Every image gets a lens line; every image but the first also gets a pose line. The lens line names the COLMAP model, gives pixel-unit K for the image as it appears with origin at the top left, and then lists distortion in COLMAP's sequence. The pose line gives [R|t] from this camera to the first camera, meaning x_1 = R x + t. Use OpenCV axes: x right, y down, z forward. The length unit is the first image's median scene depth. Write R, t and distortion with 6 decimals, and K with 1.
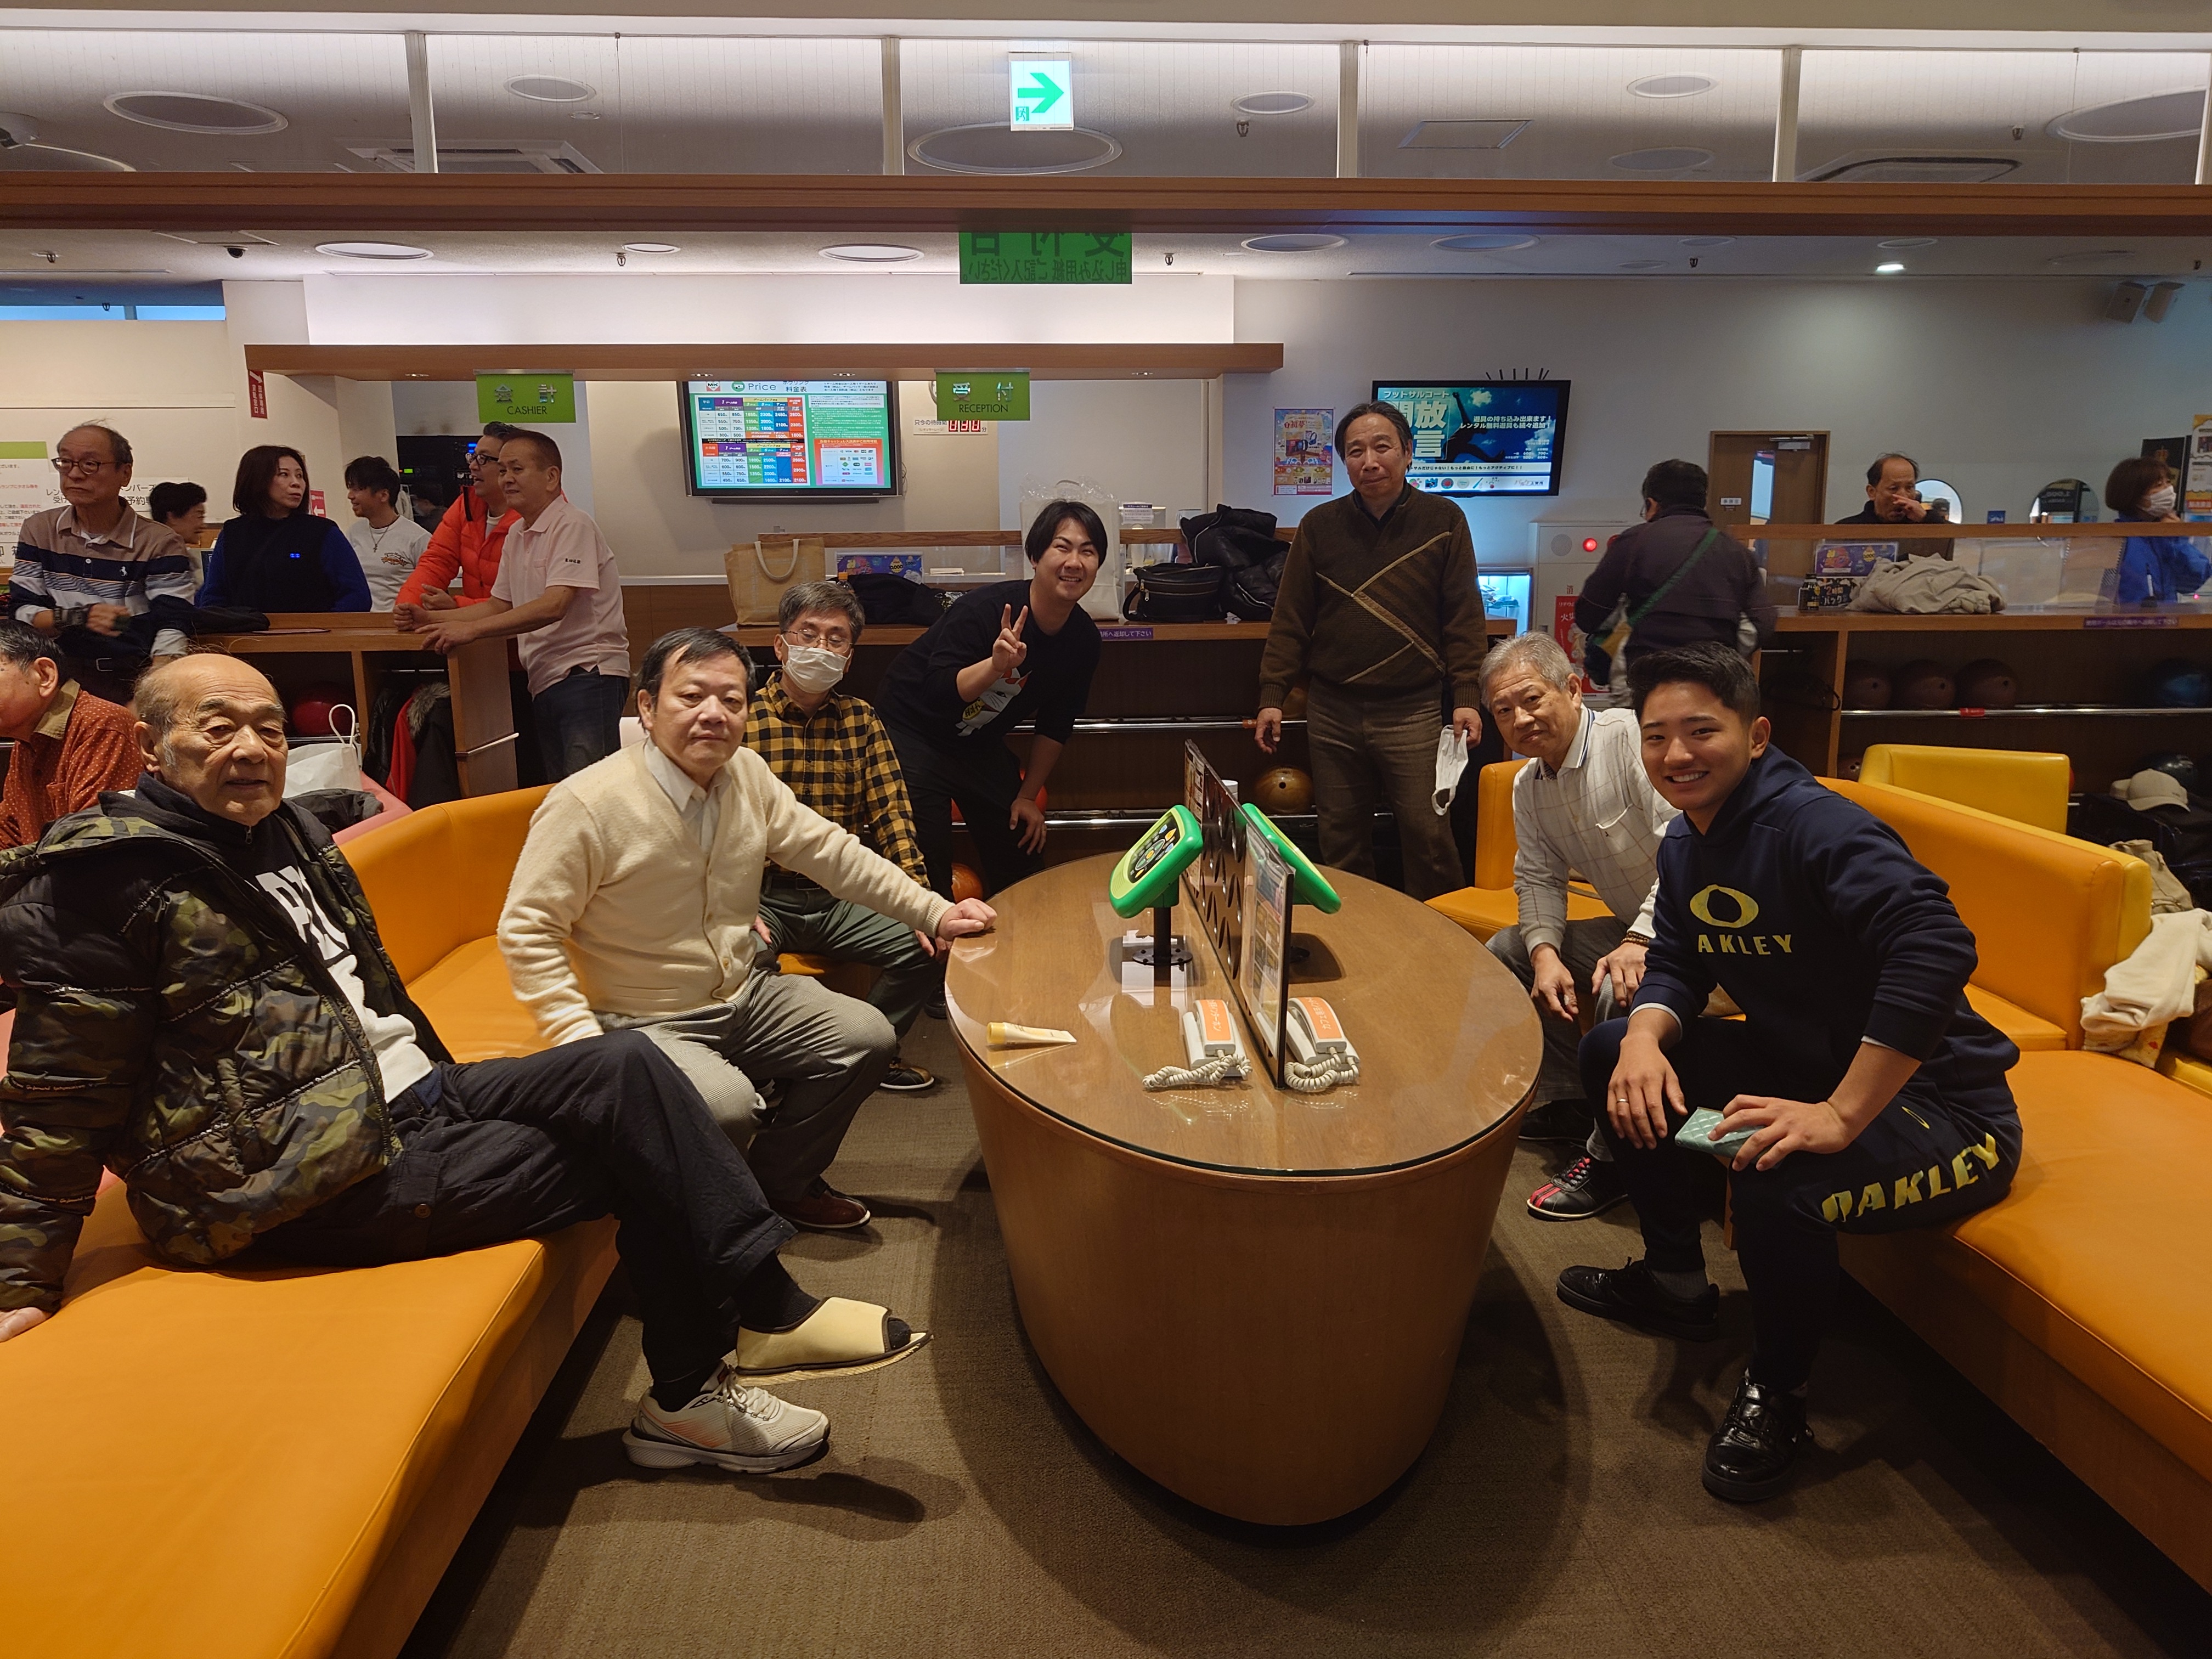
lens RADIAL K [[1603.8, 0, 1109.9], [0, 1603.8, 842.5], [0, 0, 1]] dist [-0.004795, 0.010213]
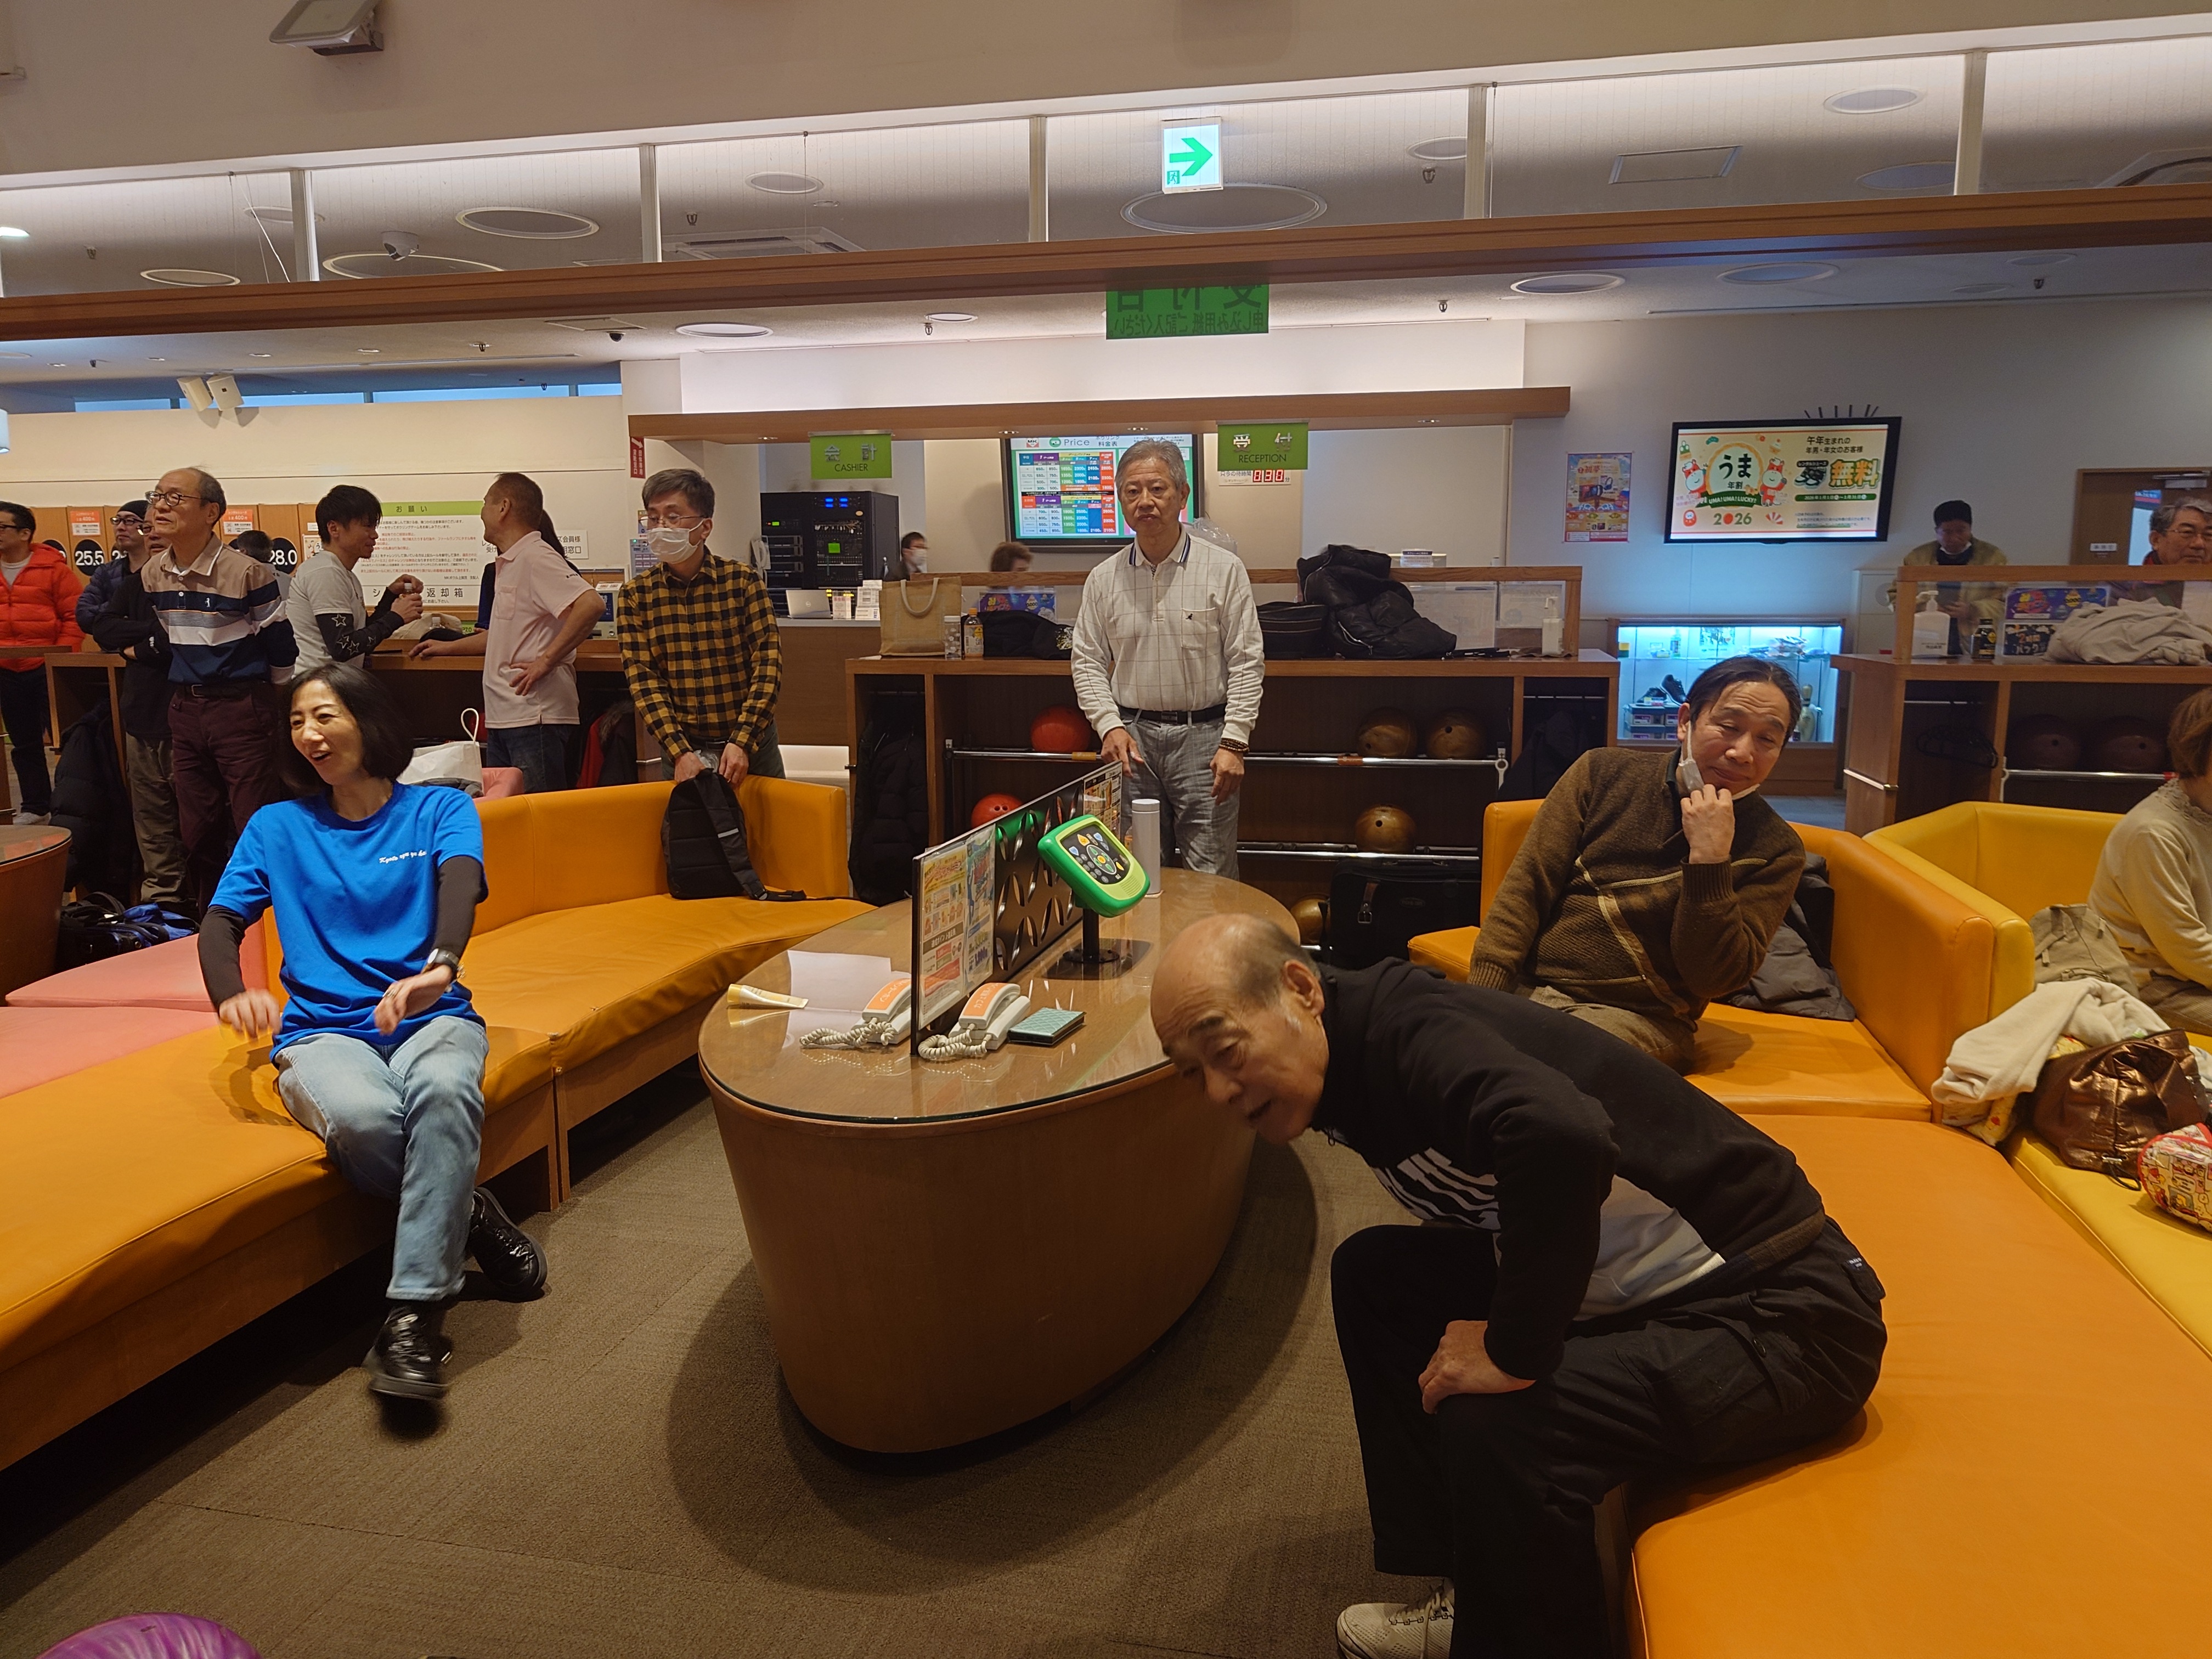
lens RADIAL K [[1610.6, 0, 1092.2], [0, 1610.6, 839.3], [0, 0, 1]] dist [0.000679, 0.001351]
pose [[0.958324, 0.048514, -0.281534, 0.122705], [-0.058581, 0.997905, -0.027444, 0.006710], [0.279613, 0.042793, 0.959159, -0.006779]]
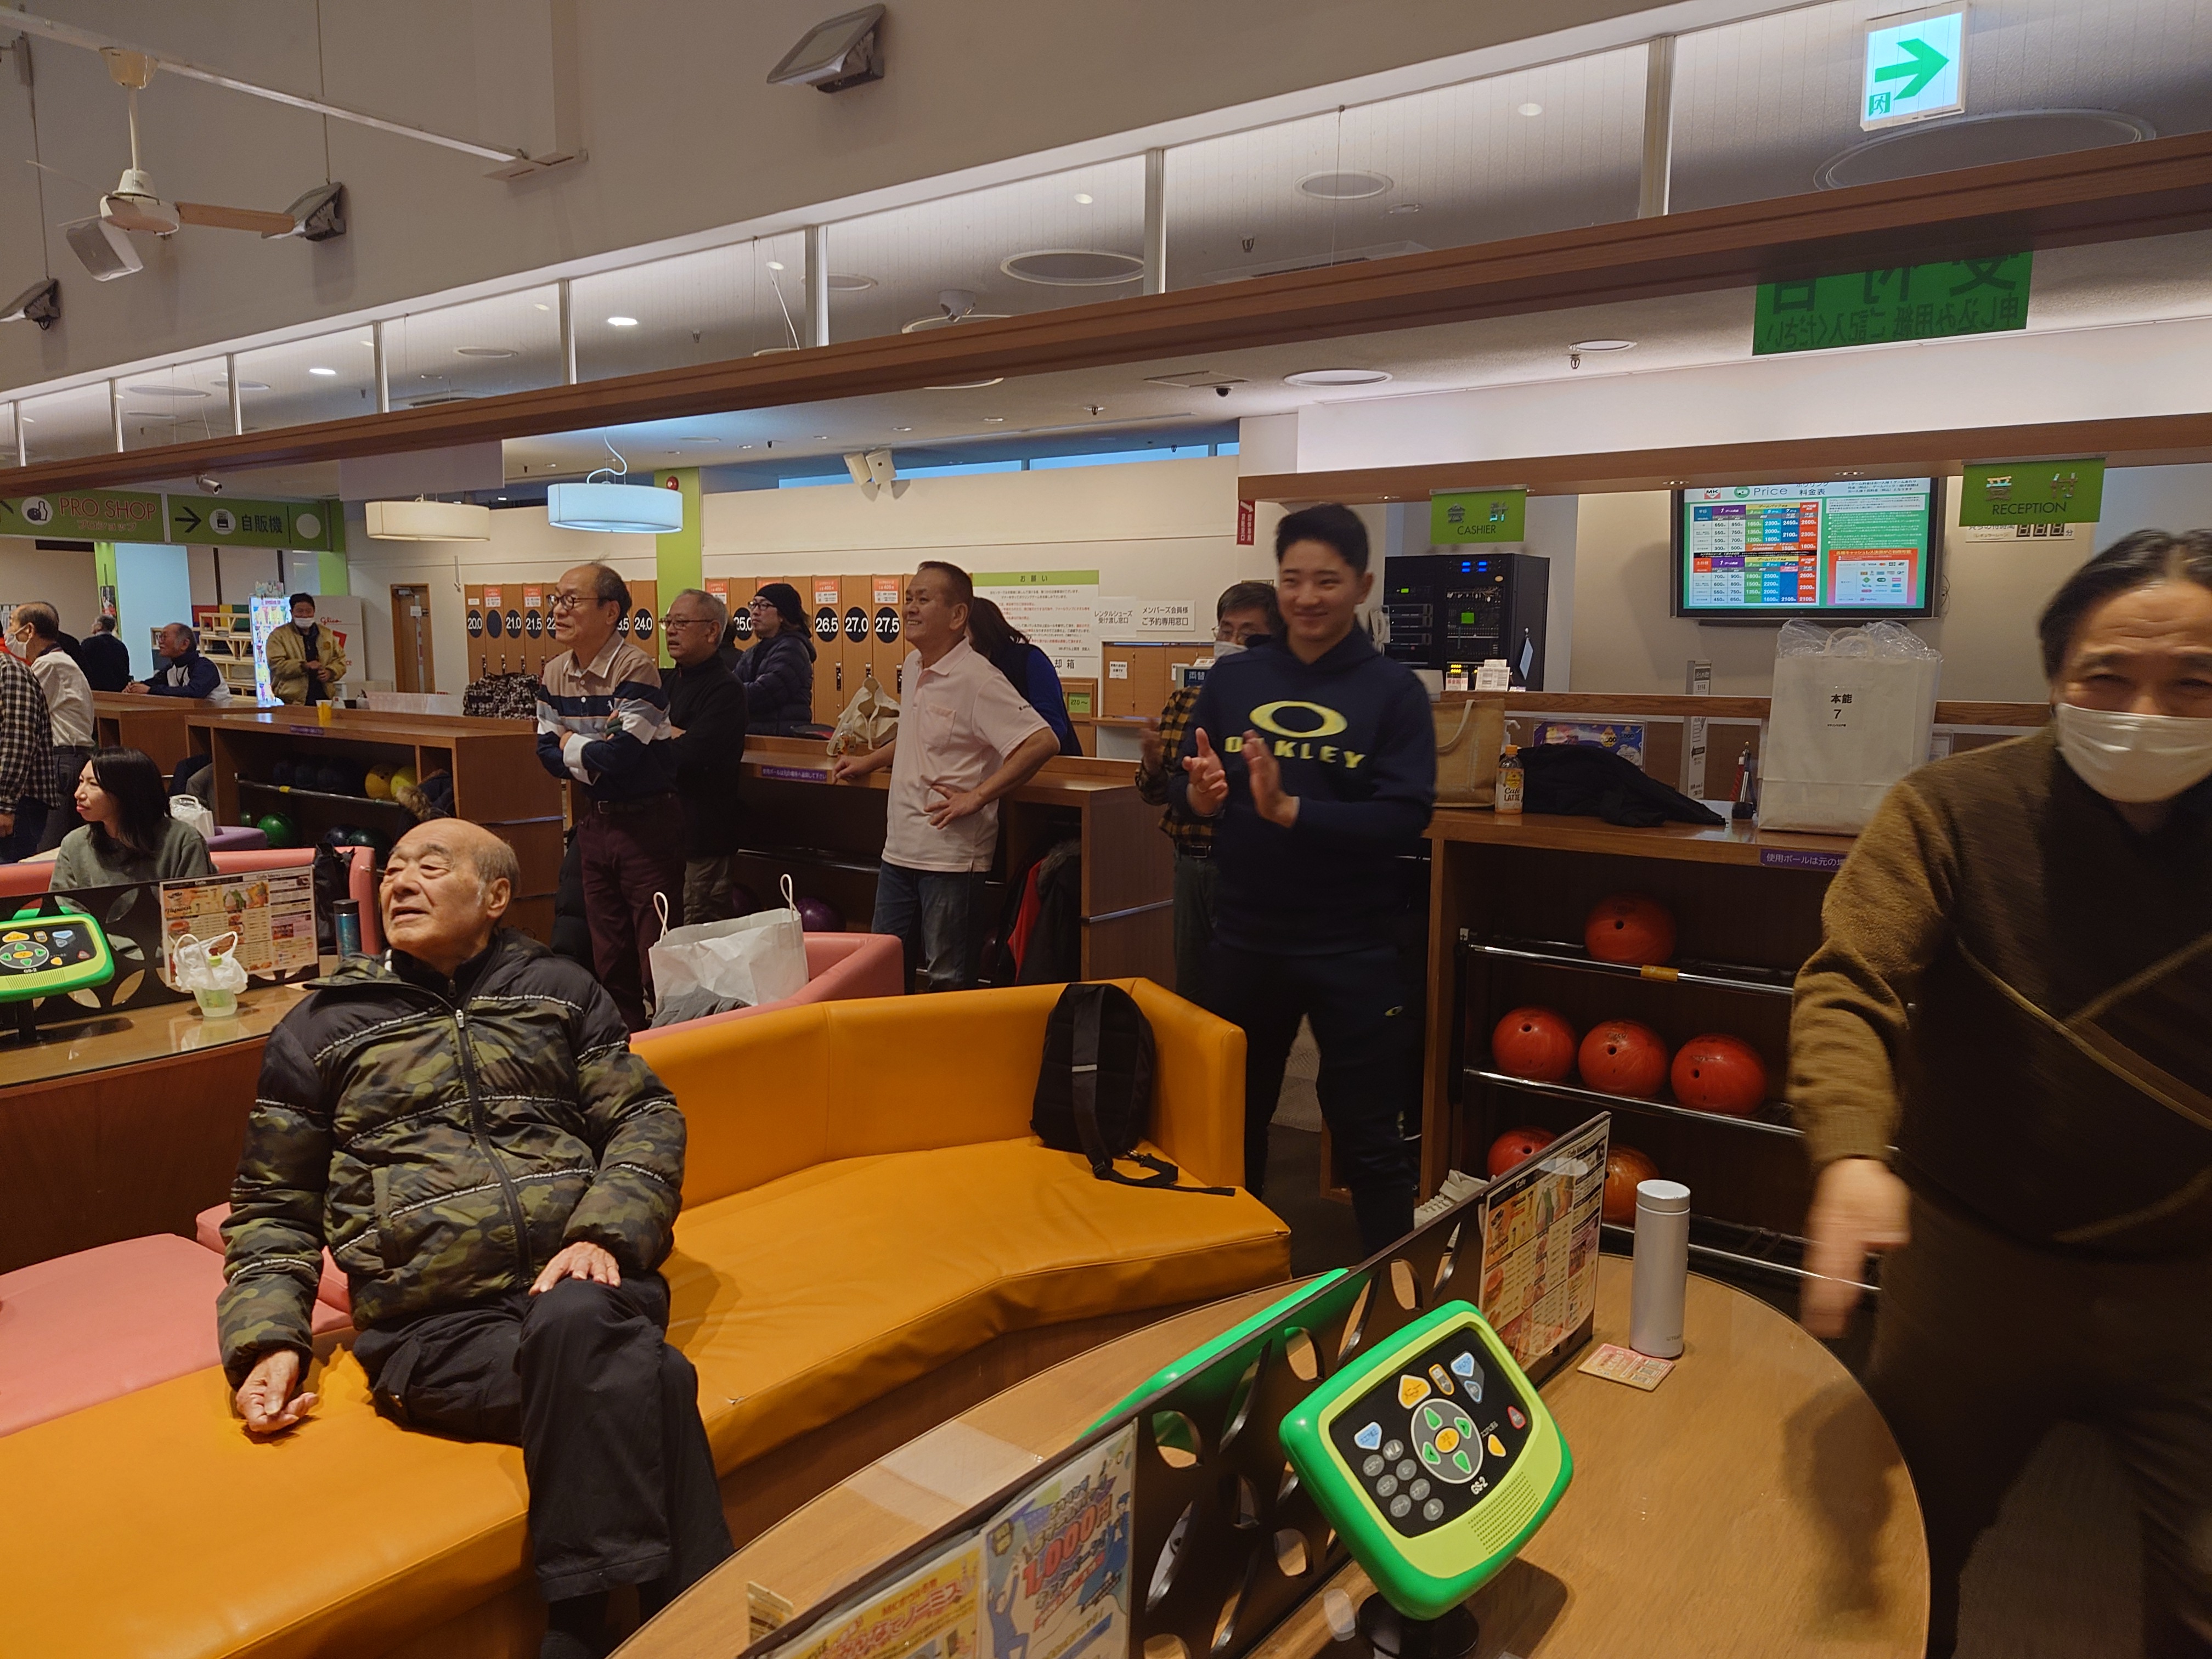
lens RADIAL K [[1585.3, 0, 1091.3], [0, 1585.3, 872.4], [0, 0, 1]] dist [0.010853, -0.009697]
pose [[0.750693, 0.110317, -0.651375, 0.100734], [-0.137374, 0.990474, 0.009427, -0.047645], [0.646210, 0.082406, 0.758697, 0.161461]]
